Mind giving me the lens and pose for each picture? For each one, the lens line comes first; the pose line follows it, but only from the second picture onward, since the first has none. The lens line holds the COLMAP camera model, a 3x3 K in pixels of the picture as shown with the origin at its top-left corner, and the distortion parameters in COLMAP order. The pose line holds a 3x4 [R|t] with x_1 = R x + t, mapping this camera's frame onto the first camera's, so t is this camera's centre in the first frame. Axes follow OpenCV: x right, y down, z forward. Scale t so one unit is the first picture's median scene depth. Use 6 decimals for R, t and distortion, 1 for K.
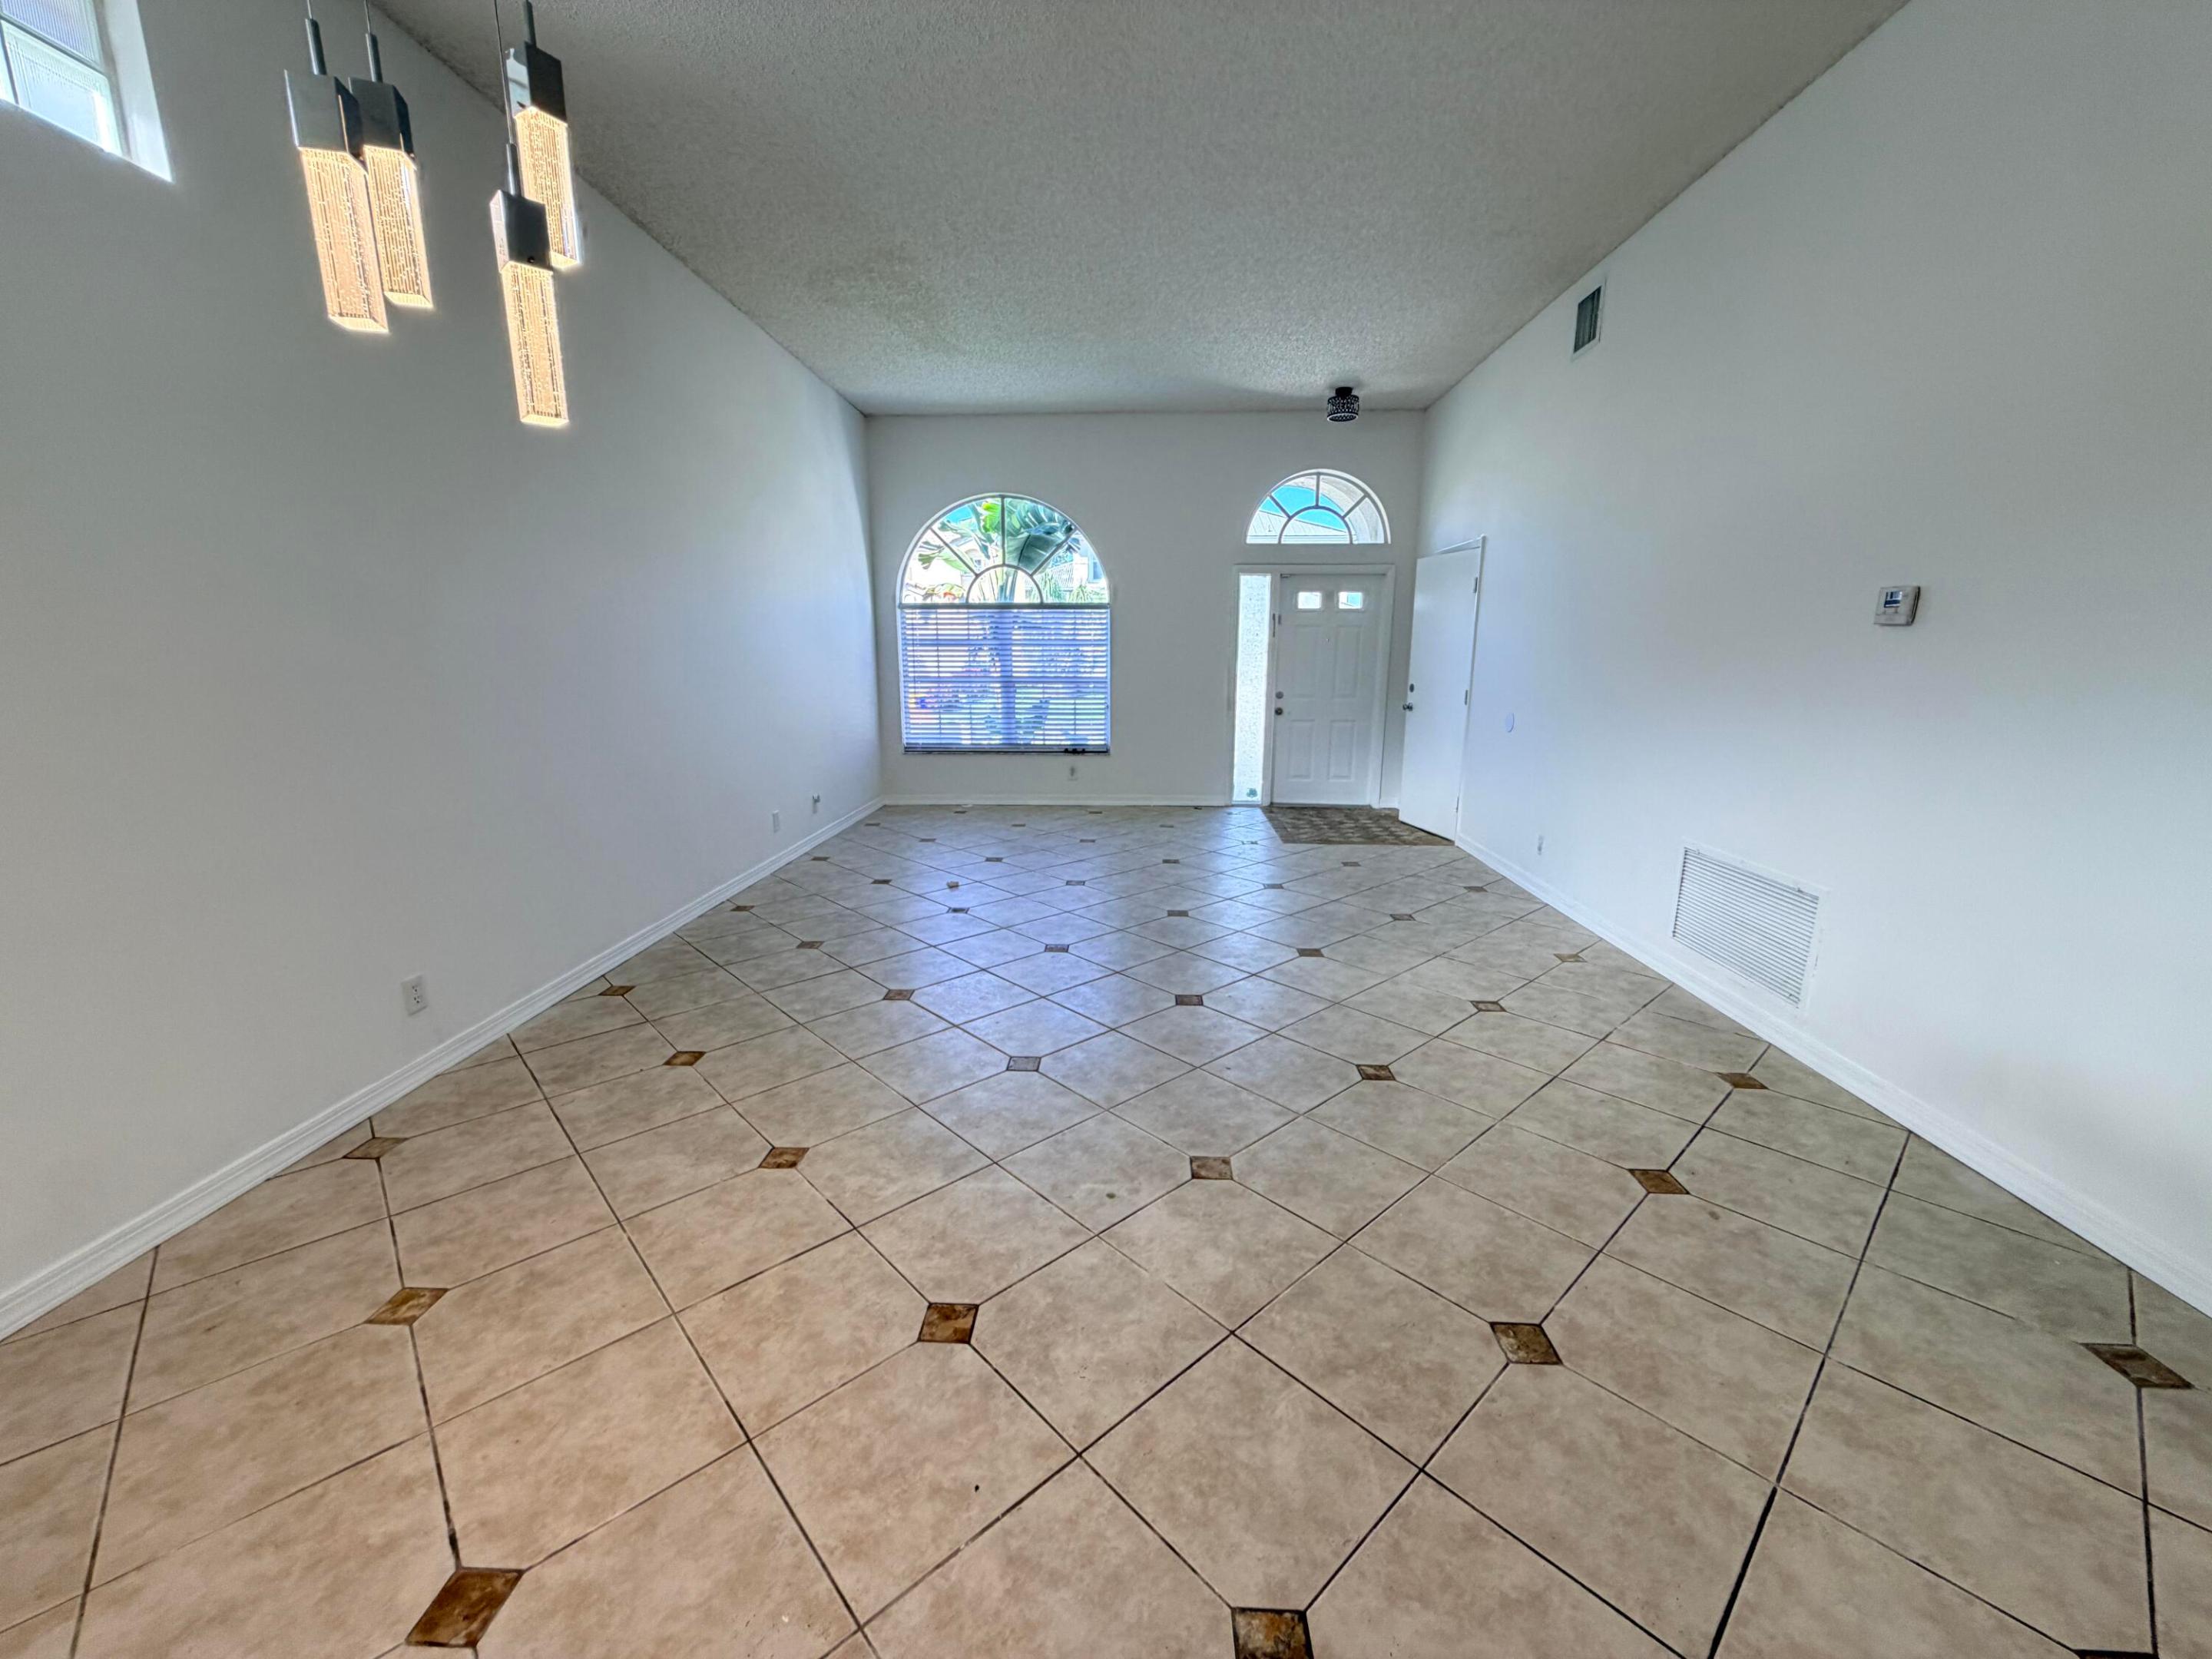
lens RADIAL K [[883.5, 0, 1100.8], [0, 883.5, 828.5], [0, 0, 1]] dist [0.000427, 0.000285]
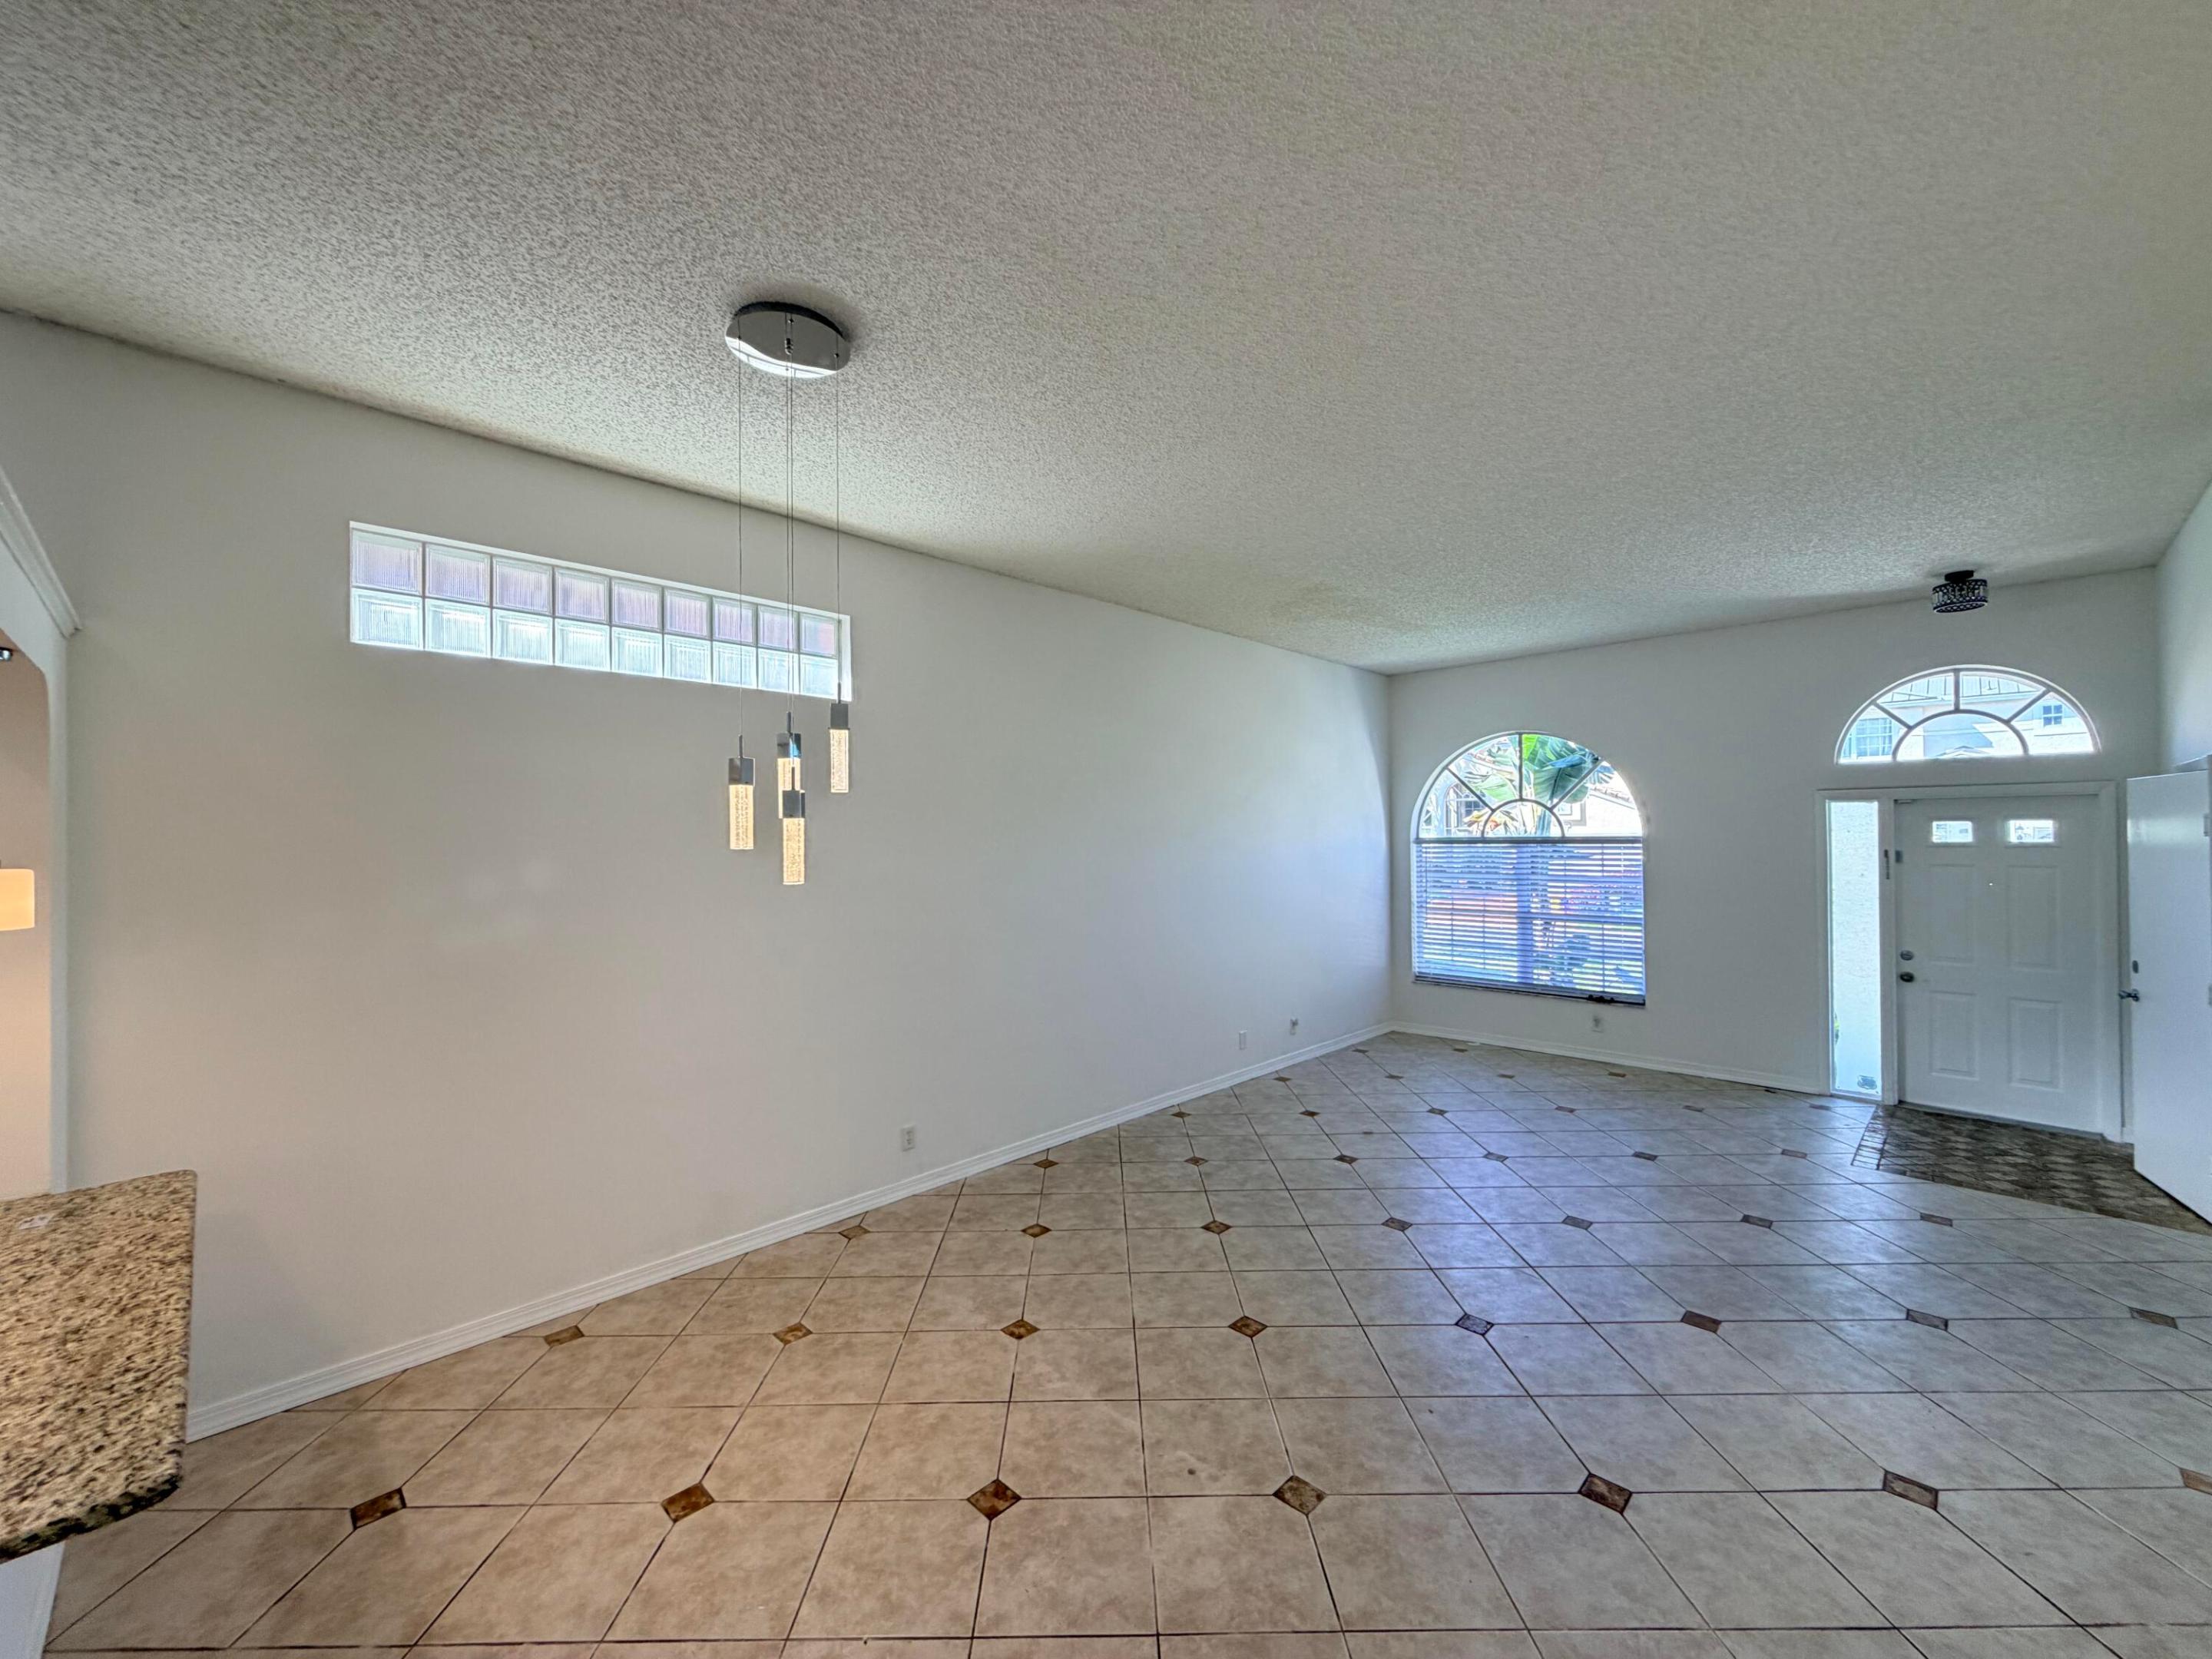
lens RADIAL K [[883.5, 0, 1102.8], [0, 883.5, 830.7], [0, 0, 1]] dist [0.000427, 0.000285]
pose [[0.743365, -0.013592, -0.668748, 0.471451], [-0.124458, 0.979523, -0.158253, -0.123567], [0.657205, 0.200871, 0.726452, -0.020527]]
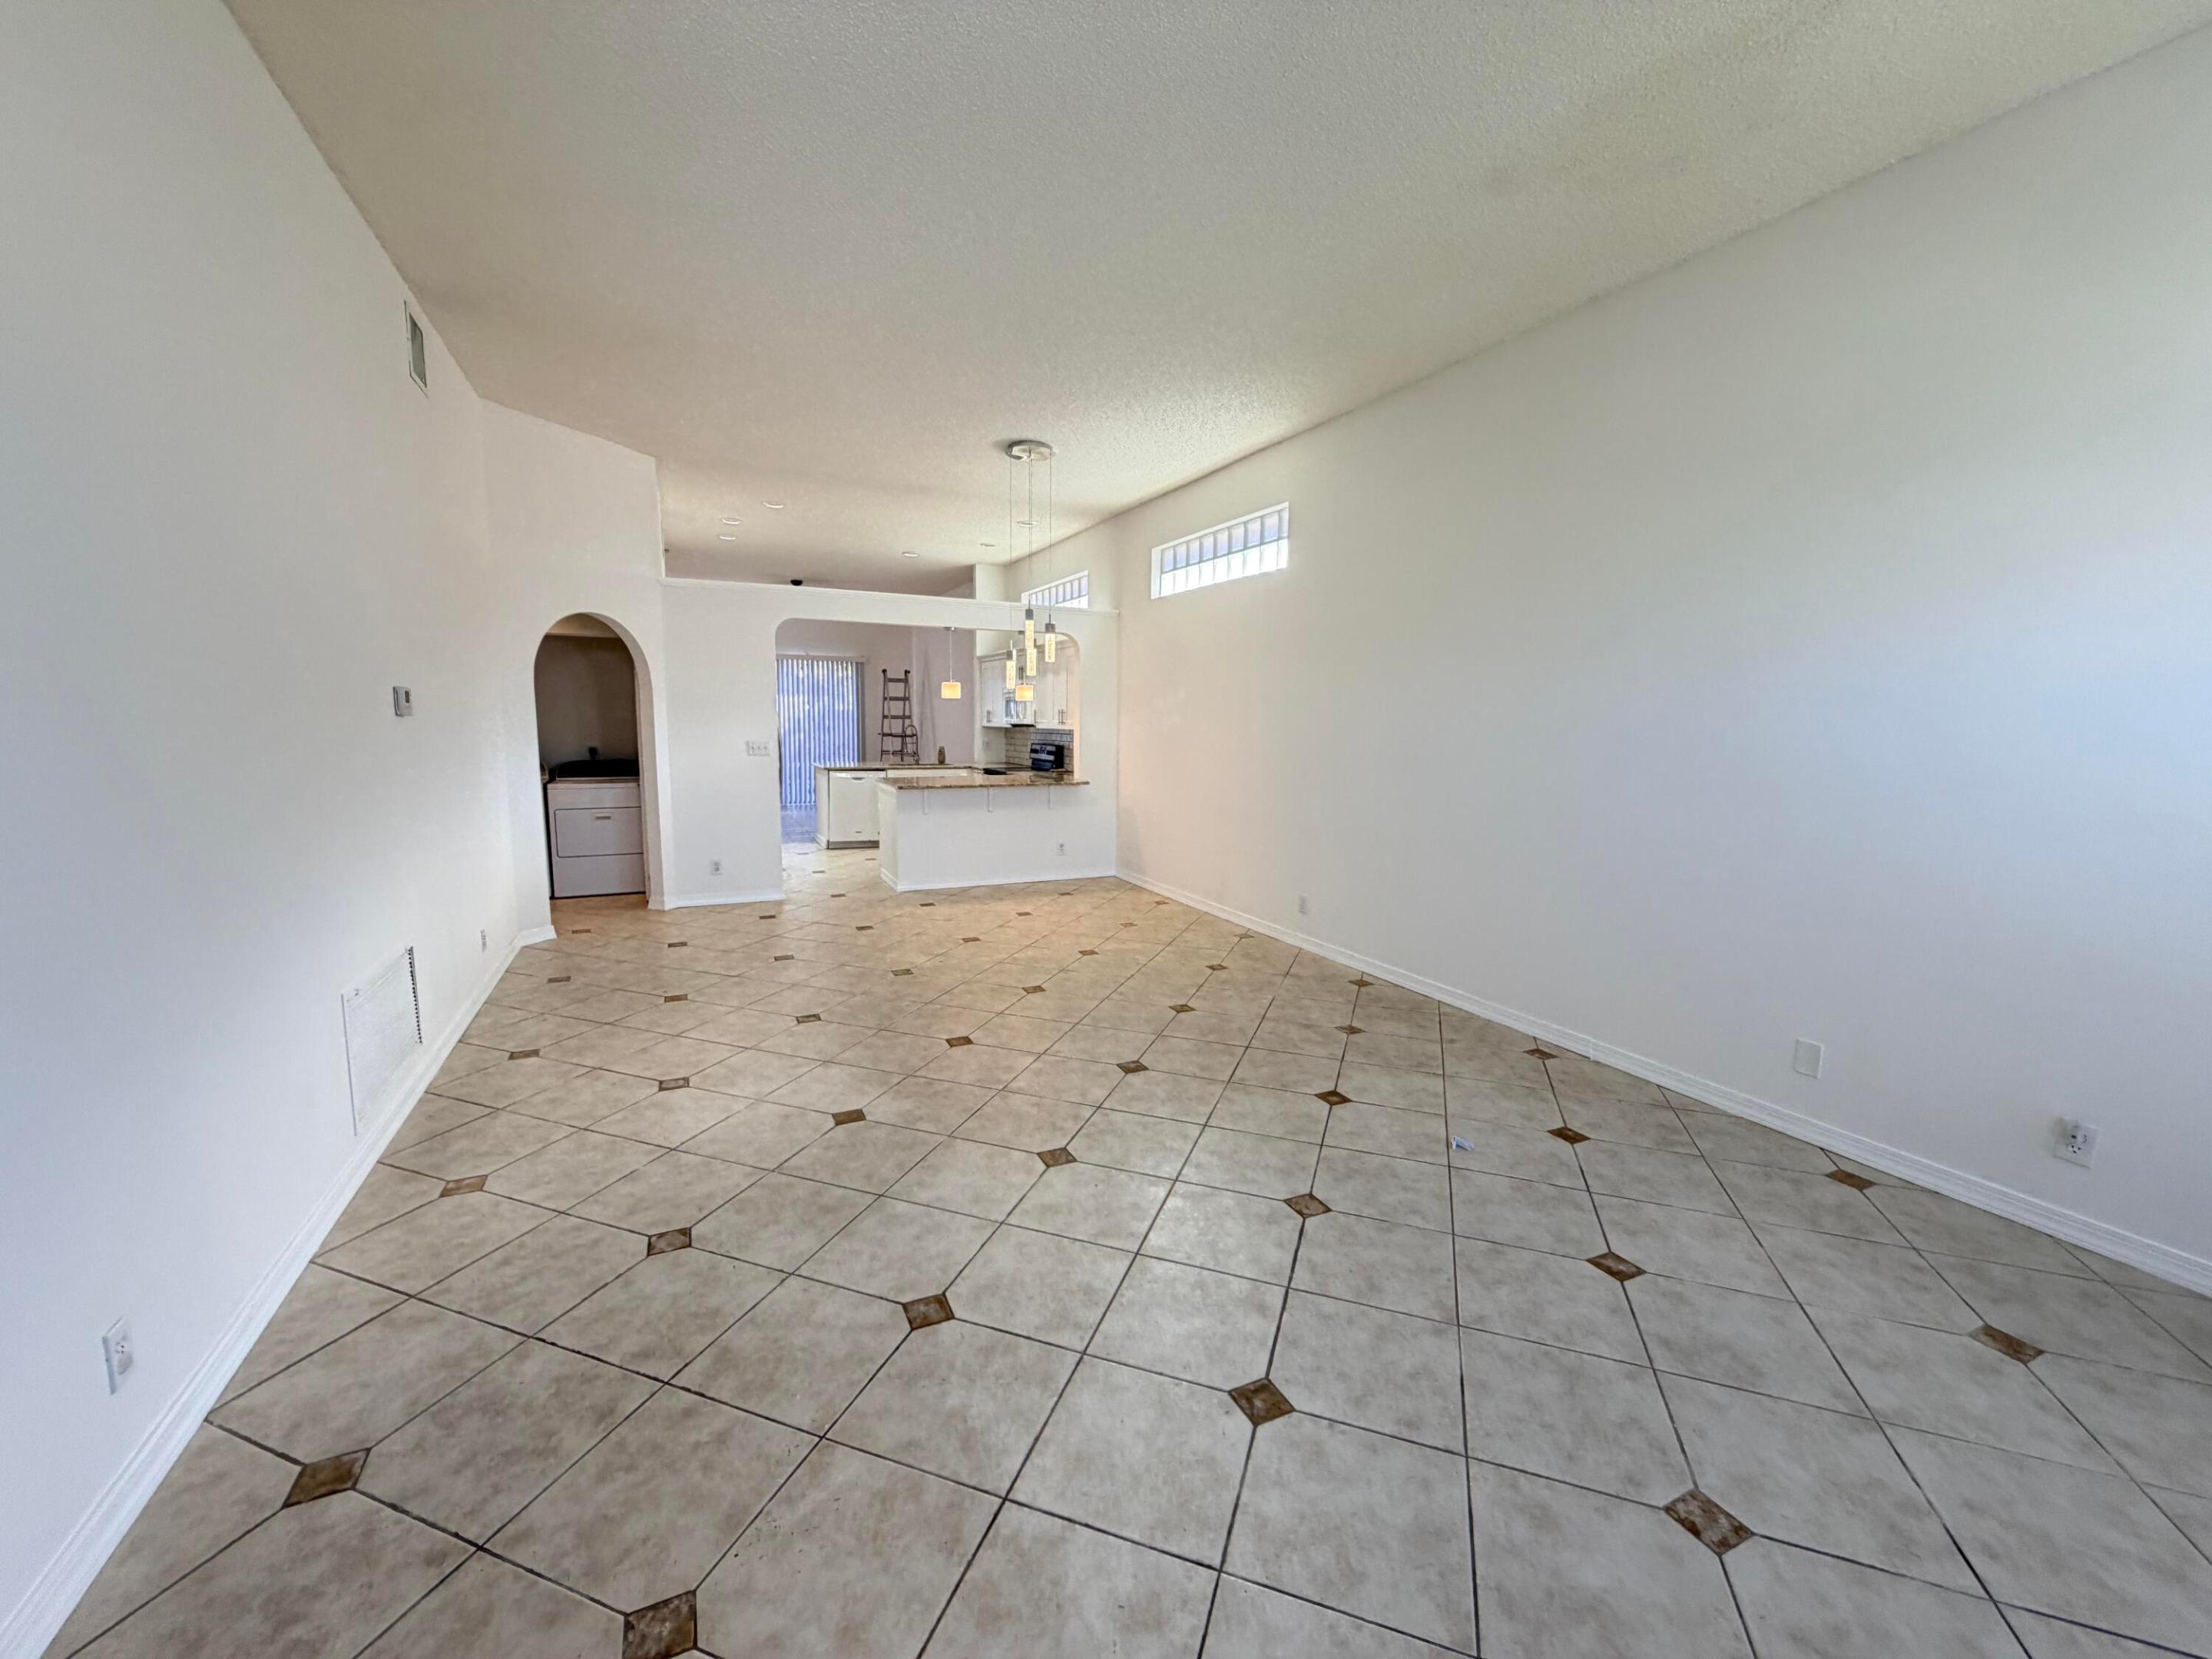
lens RADIAL K [[883.5, 0, 1099.1], [0, 883.5, 829.7], [0, 0, 1]] dist [0.000427, 0.000285]
pose [[-0.885666, 0.046369, -0.462002, 0.496222], [-0.106227, 0.948378, 0.298823, -0.464267], [0.452009, 0.313734, -0.835020, 2.126433]]
